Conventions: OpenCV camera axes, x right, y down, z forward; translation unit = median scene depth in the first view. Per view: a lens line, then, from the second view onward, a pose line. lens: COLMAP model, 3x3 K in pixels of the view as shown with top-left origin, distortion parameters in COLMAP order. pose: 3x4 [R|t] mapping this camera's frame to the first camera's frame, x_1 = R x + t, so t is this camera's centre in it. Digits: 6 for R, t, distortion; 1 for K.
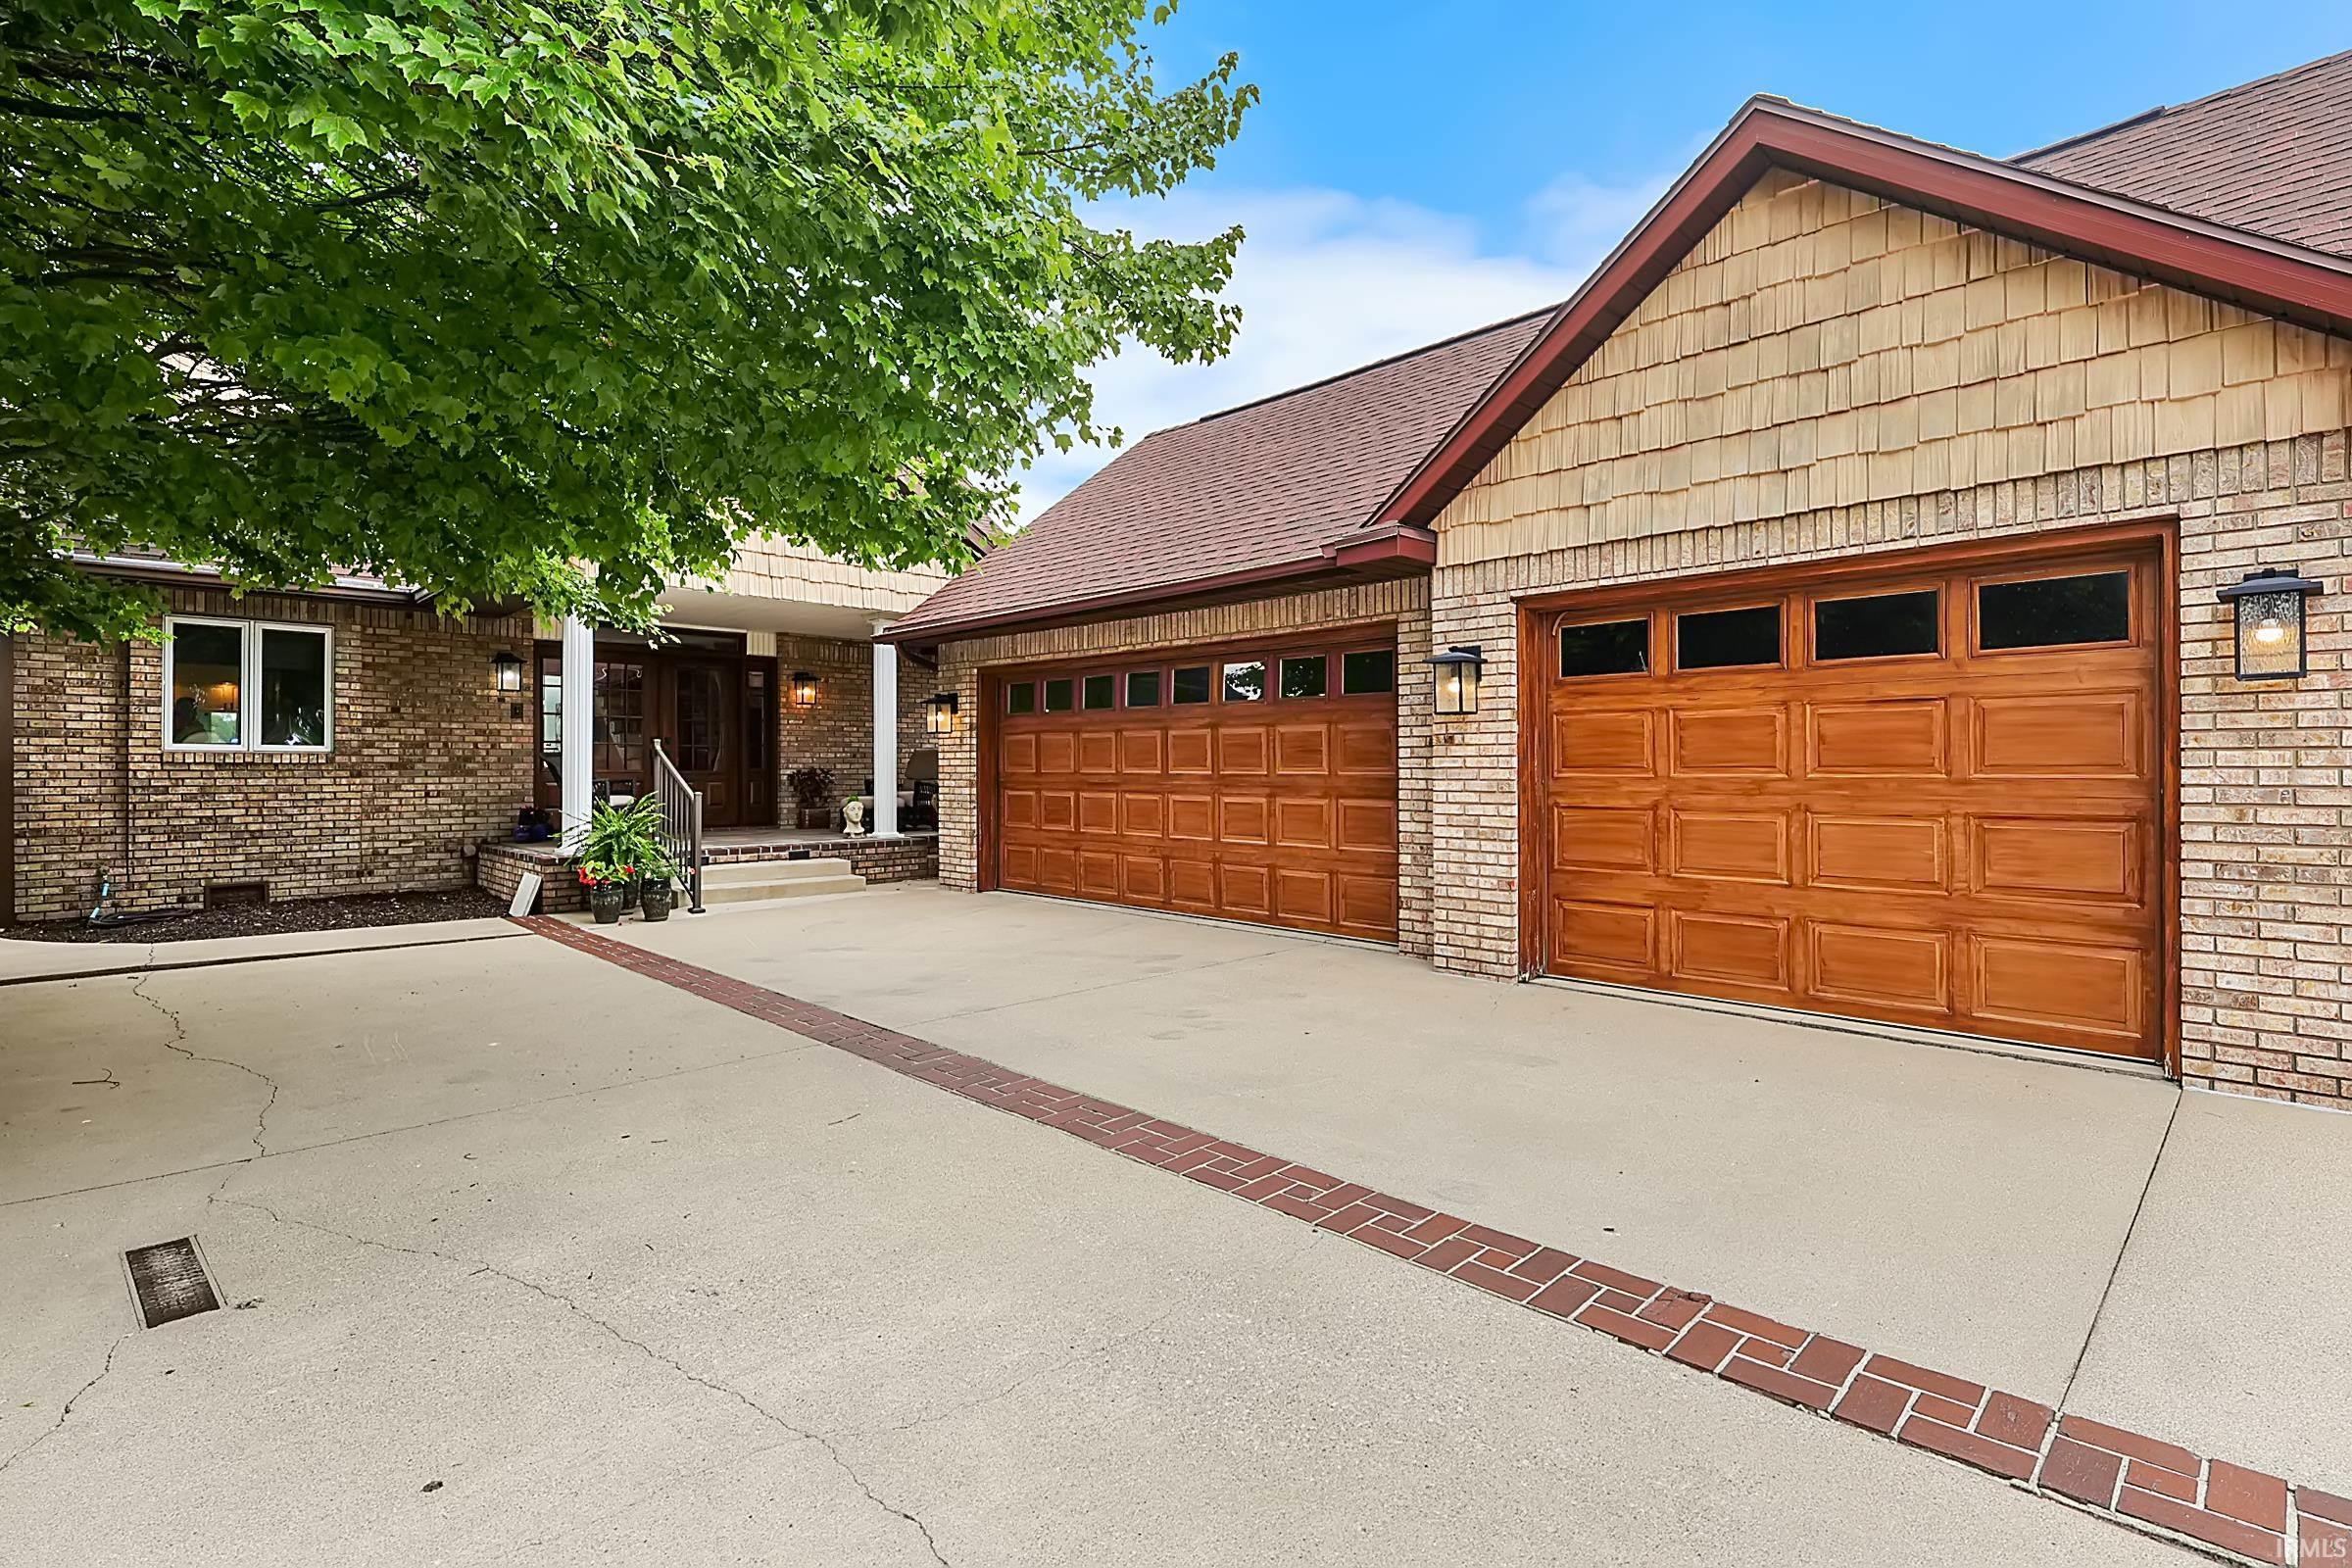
lens RADIAL K [[1091.7, 0, 1169.0], [0, 1091.7, 772.6], [0, 0, 1]] dist [-0.003436, 0.000292]
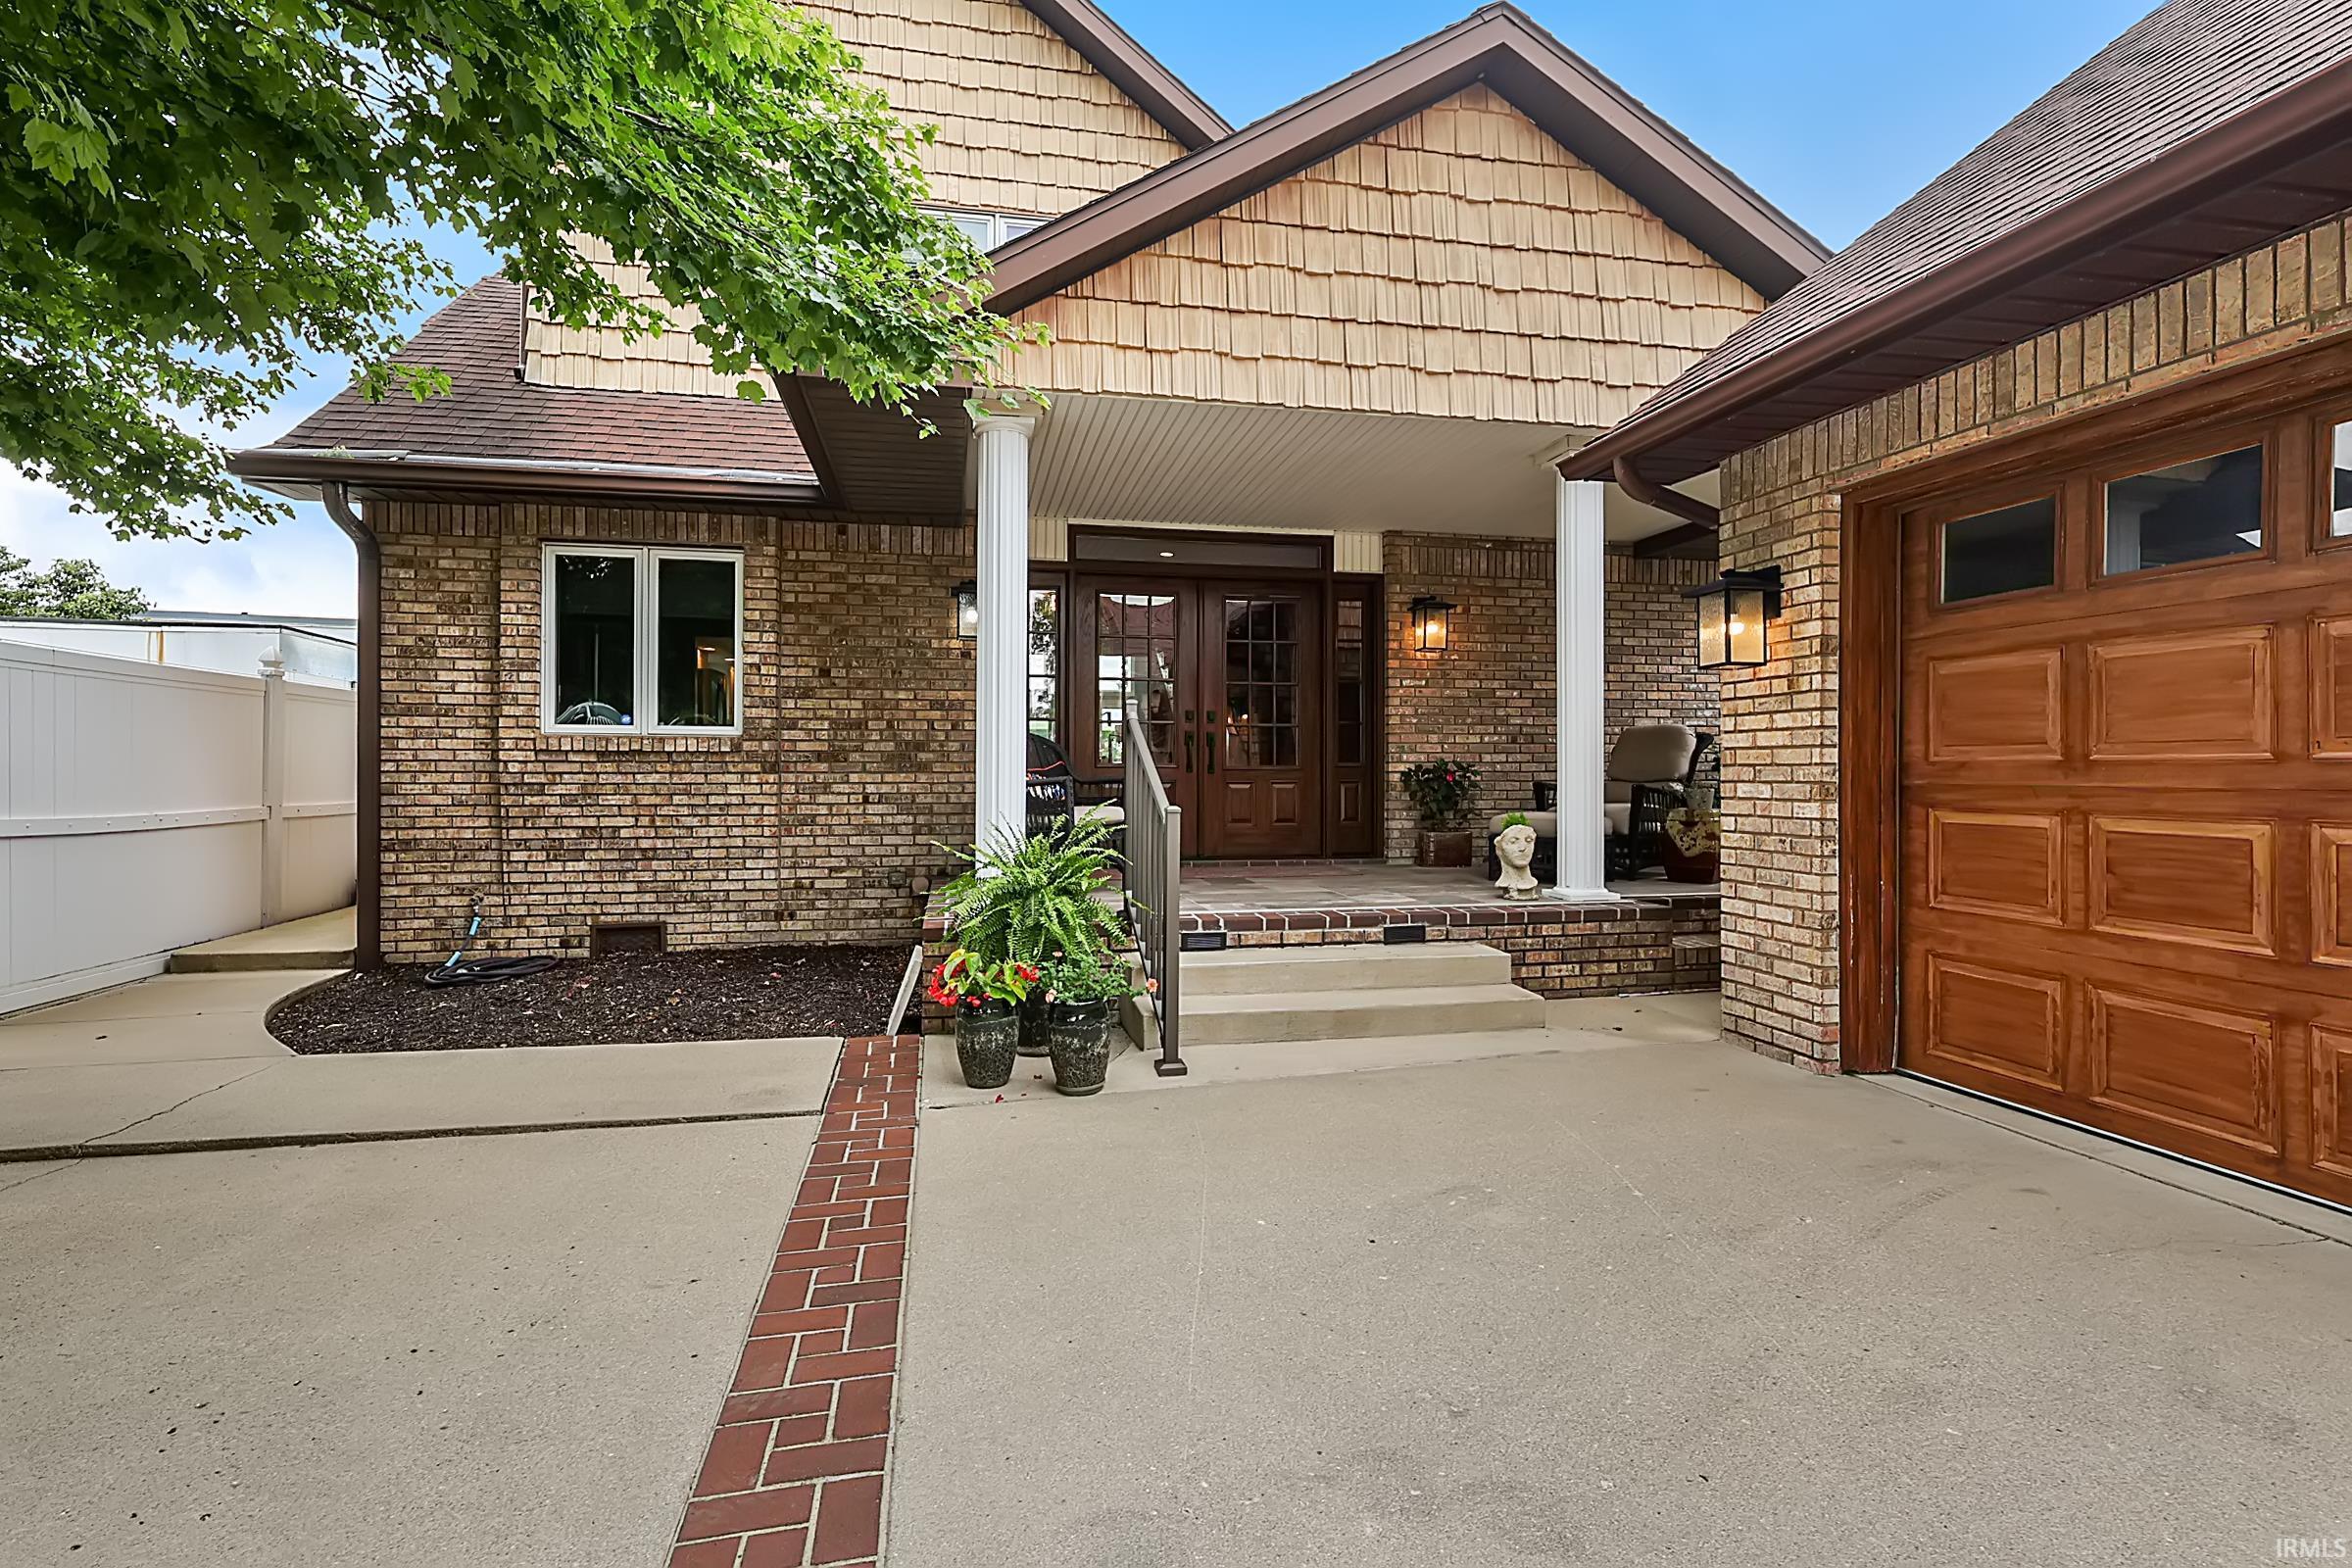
lens RADIAL K [[1091.7, 0, 1169.0], [0, 1091.7, 772.6], [0, 0, 1]] dist [-0.003436, 0.000292]
pose [[0.836679, 0.001100, -0.547692, -0.167952], [-0.003608, 0.999987, -0.003503, 0.005572], [0.547682, 0.004907, 0.836672, 0.560977]]
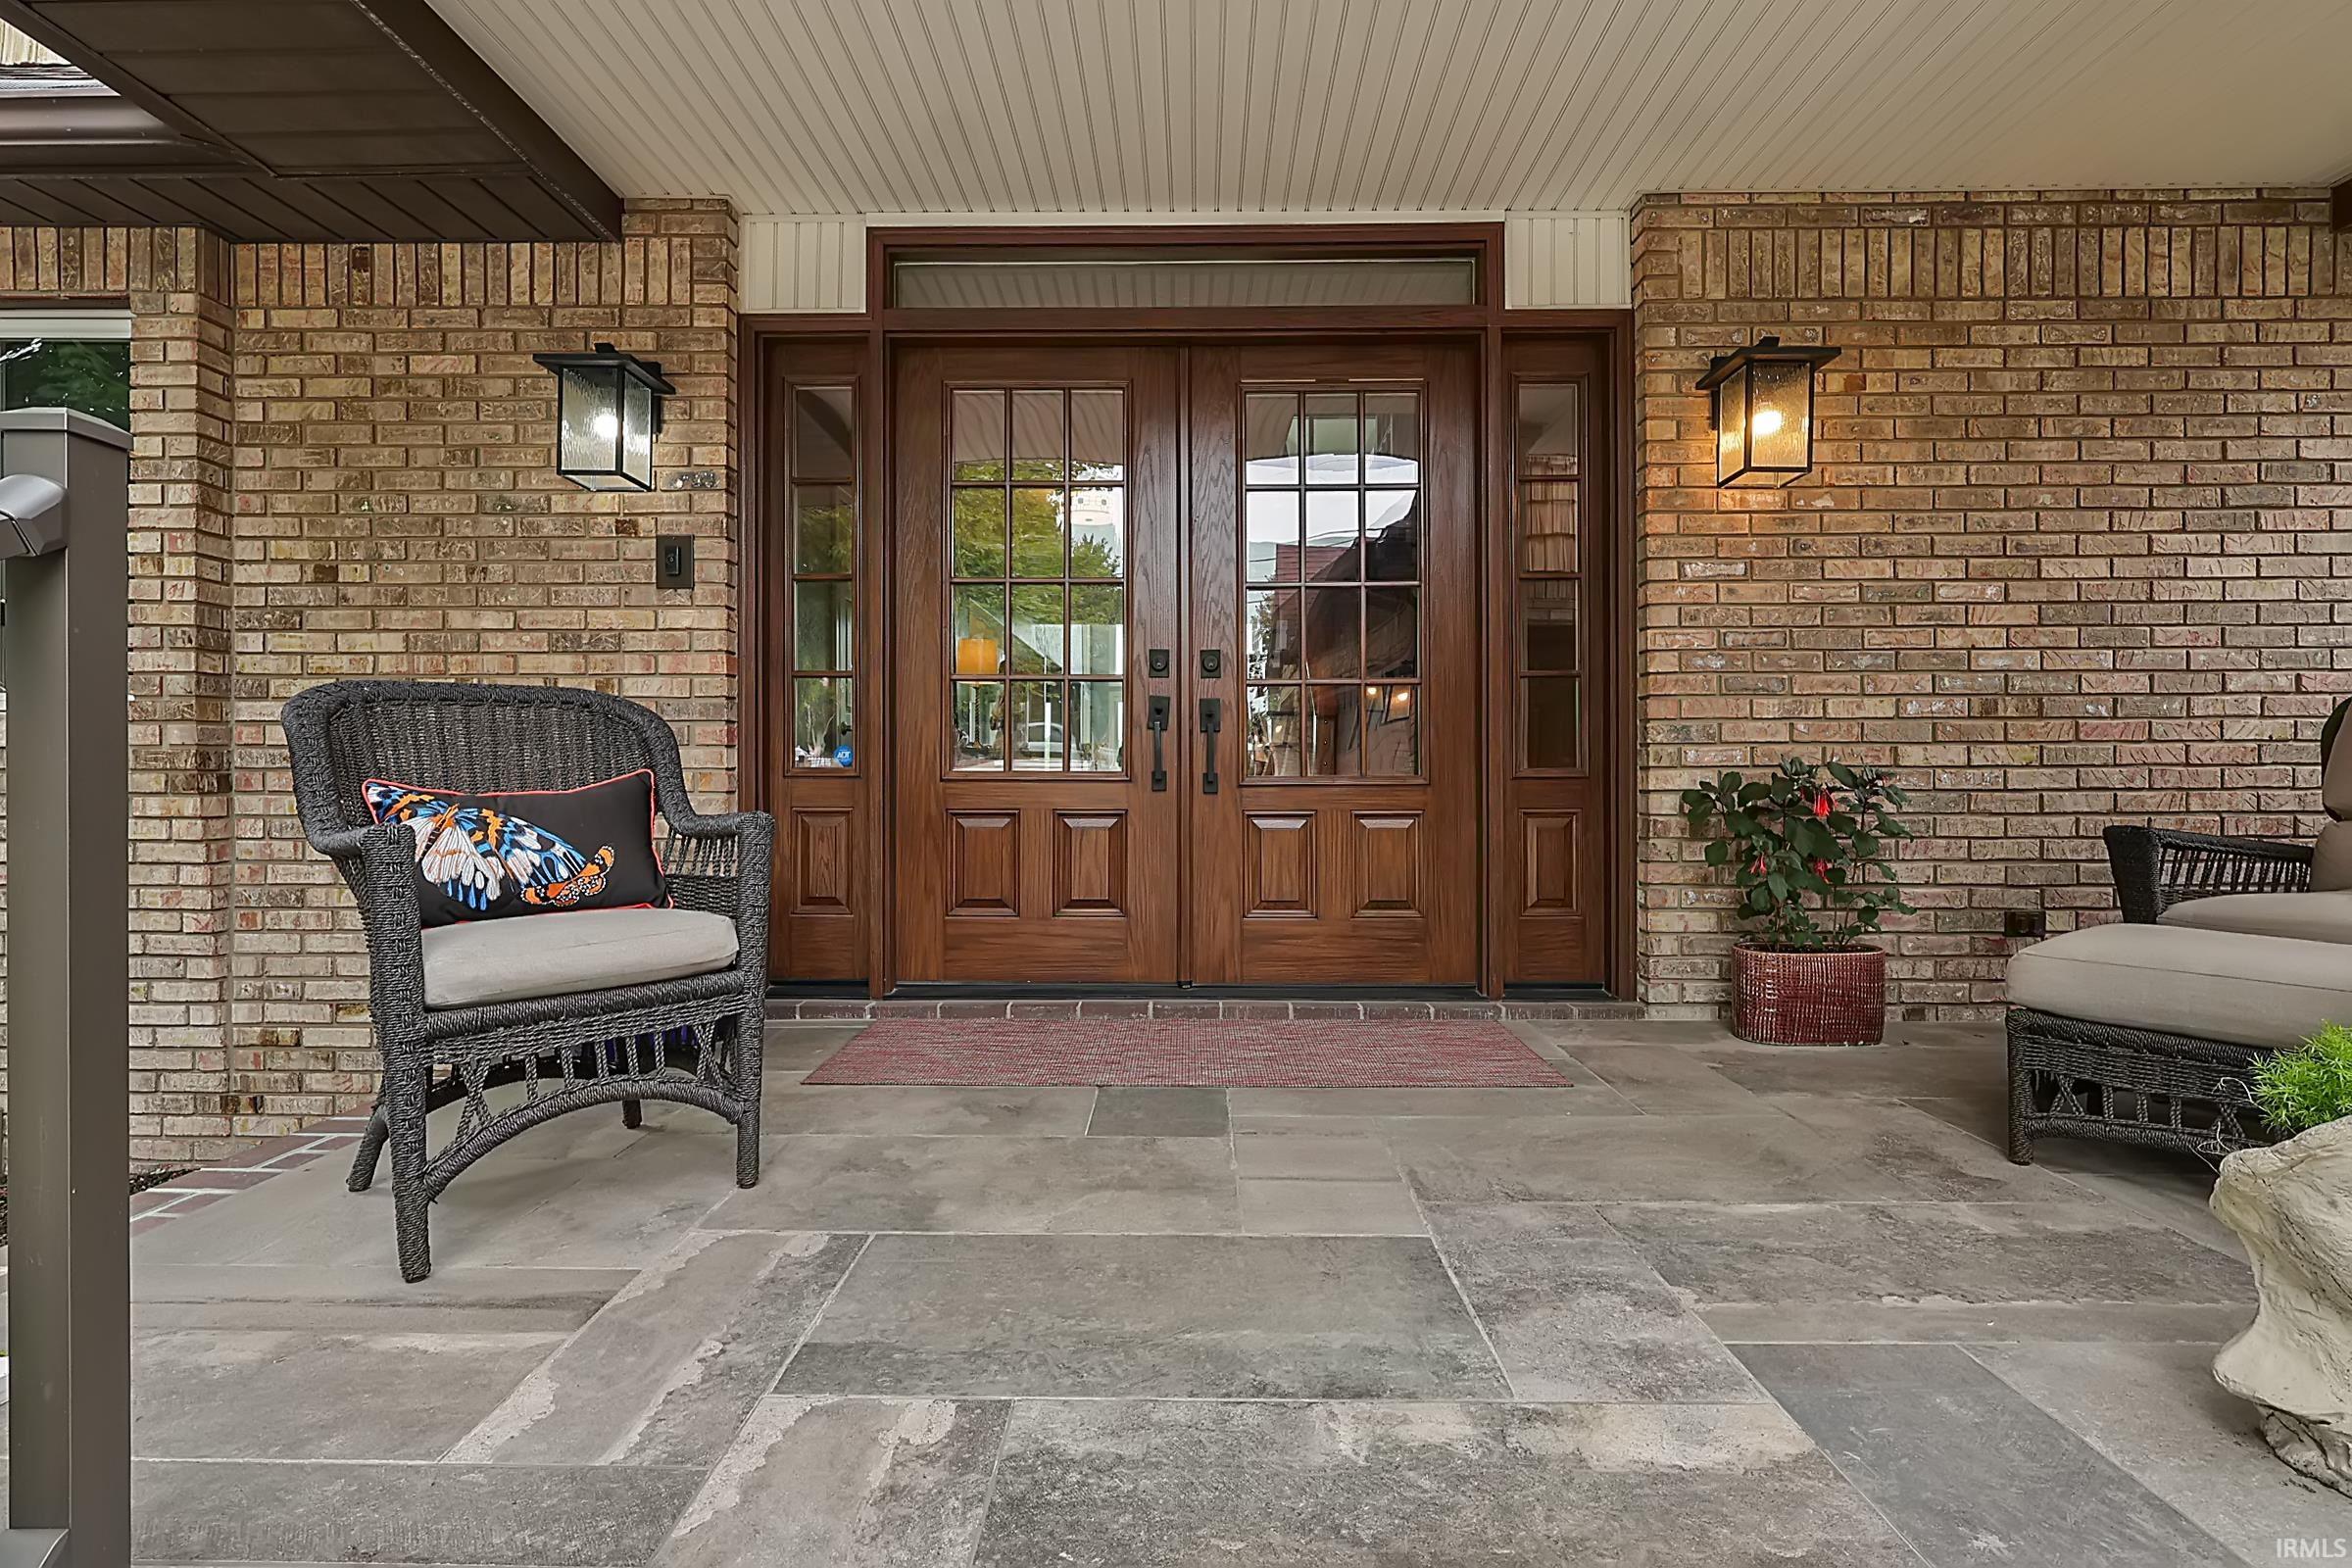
lens RADIAL K [[1091.7, 0, 1169.0], [0, 1091.7, 772.6], [0, 0, 1]] dist [-0.003436, 0.000292]
pose [[0.703069, -0.004042, -0.711110, -0.330076], [-0.003782, 0.999948, -0.009422, 0.000207], [0.711112, 0.009313, 0.703017, 0.962407]]
